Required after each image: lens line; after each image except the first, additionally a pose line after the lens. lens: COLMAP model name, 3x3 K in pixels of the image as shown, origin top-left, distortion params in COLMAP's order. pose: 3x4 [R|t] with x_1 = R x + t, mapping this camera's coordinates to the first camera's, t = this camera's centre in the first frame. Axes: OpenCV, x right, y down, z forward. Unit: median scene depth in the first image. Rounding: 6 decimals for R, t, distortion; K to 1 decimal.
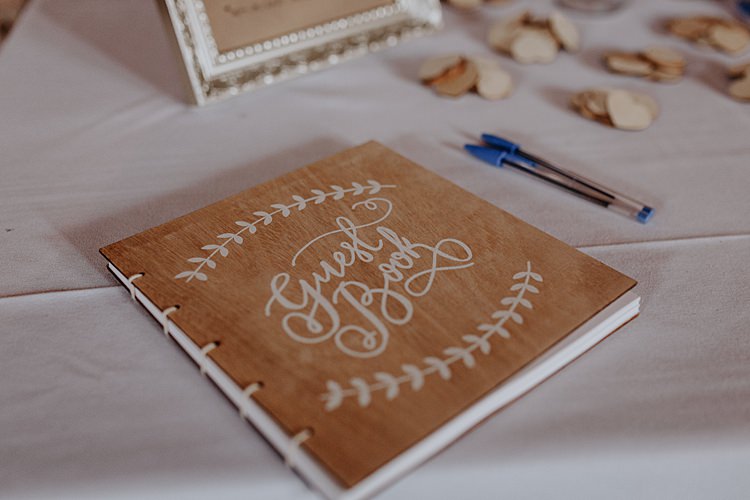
lens RADIAL K [[799.2, 0, 375.0], [0, 799.2, 250.0], [0, 0, 1]] dist [0.025243, 0.014693]
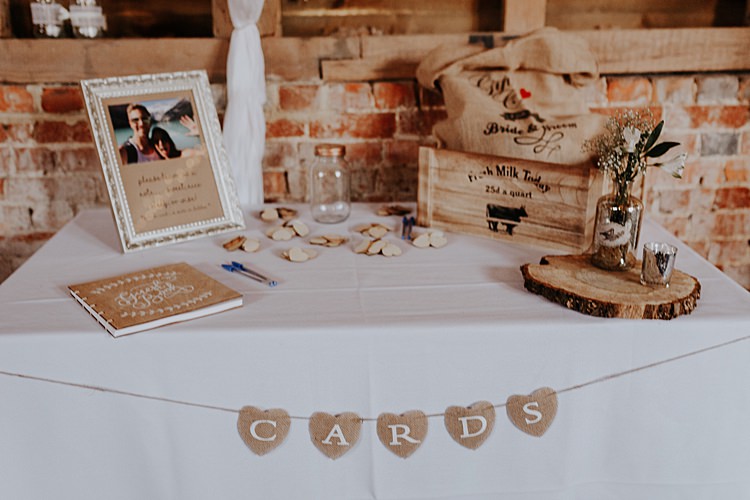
lens RADIAL K [[799.2, 0, 375.0], [0, 799.2, 250.0], [0, 0, 1]] dist [0.025243, 0.014693]
pose [[0.996868, -0.004883, -0.078938, 0.737659], [-0.019393, 0.952530, -0.303828, 0.541571], [0.076675, 0.304407, 0.949451, -1.276908]]
